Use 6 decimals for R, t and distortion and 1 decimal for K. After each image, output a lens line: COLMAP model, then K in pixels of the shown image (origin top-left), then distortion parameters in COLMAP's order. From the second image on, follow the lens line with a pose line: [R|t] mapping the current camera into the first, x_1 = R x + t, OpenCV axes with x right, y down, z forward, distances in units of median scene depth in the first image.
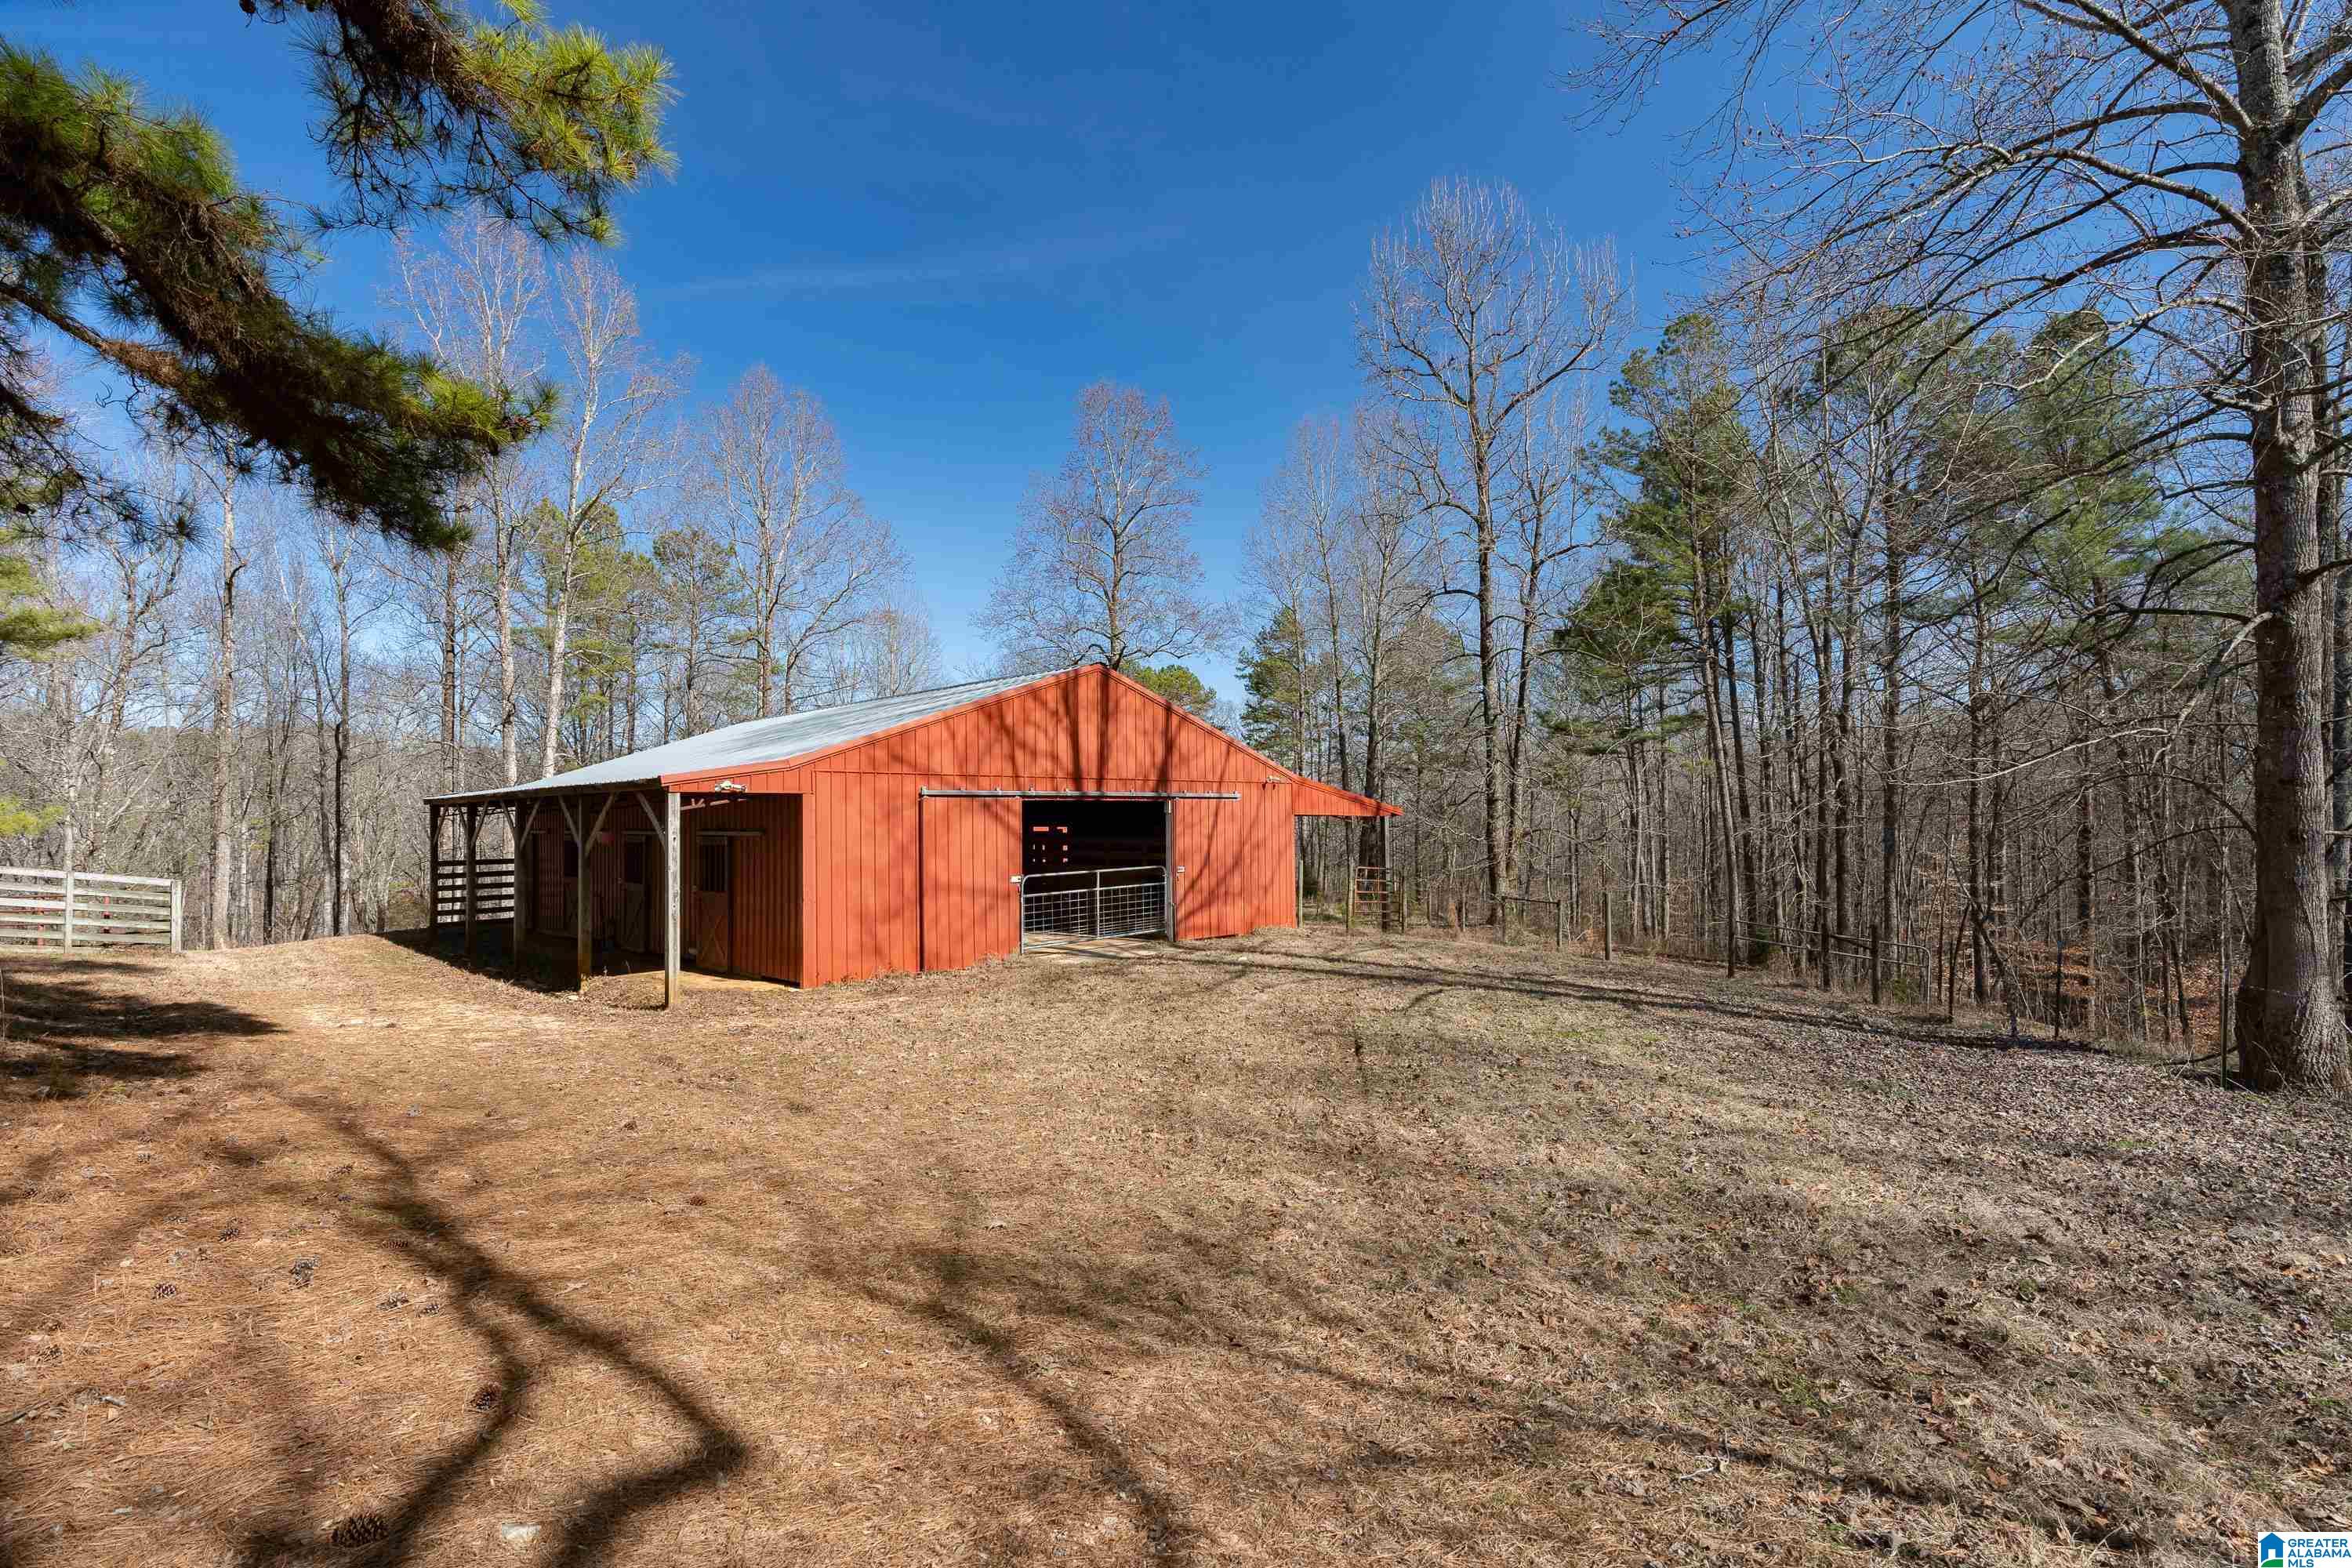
lens RADIAL K [[1097.5, 0, 1182.5], [0, 1097.5, 784.3], [0, 0, 1]] dist [-0.013756, 0.001271]
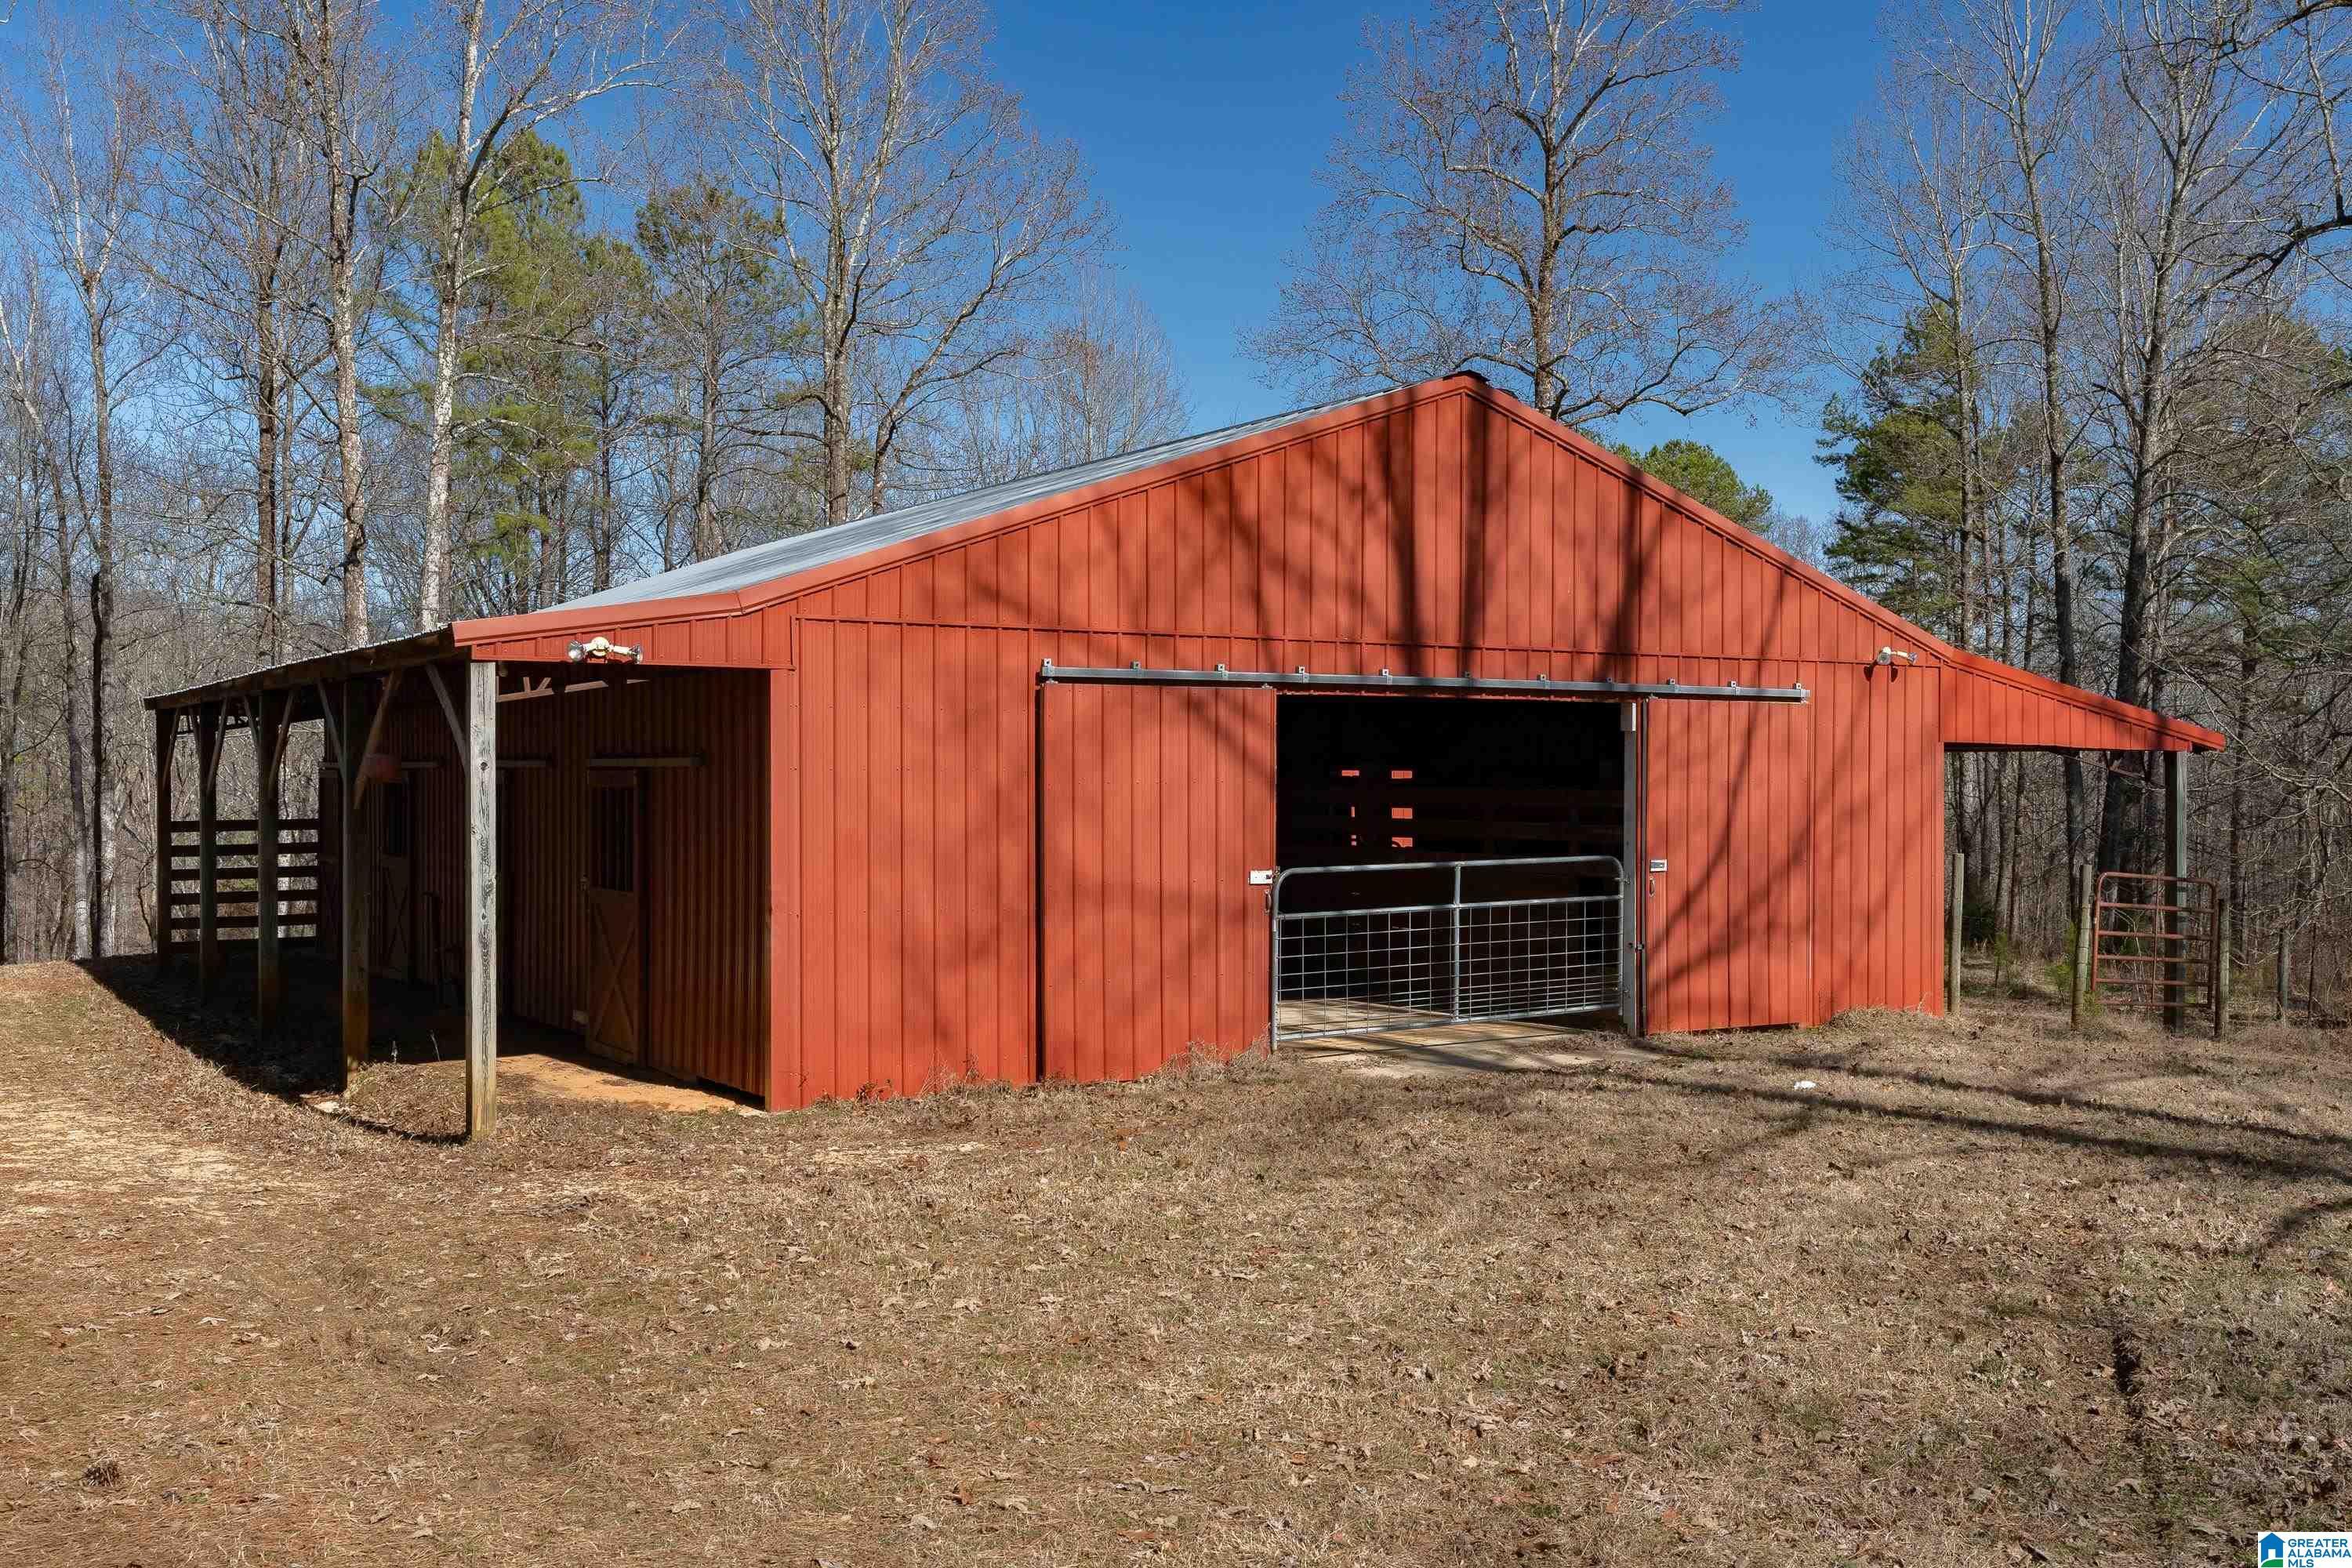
lens RADIAL K [[2258.3, 0, 1177.1], [0, 2258.3, 783.4], [0, 0, 1]] dist [0.006906, 0.000000]
pose [[0.974525, 0.014635, -0.223801, 0.012483], [-0.006291, 0.999260, 0.037952, 0.015003], [0.224191, -0.035578, 0.973896, 0.121328]]
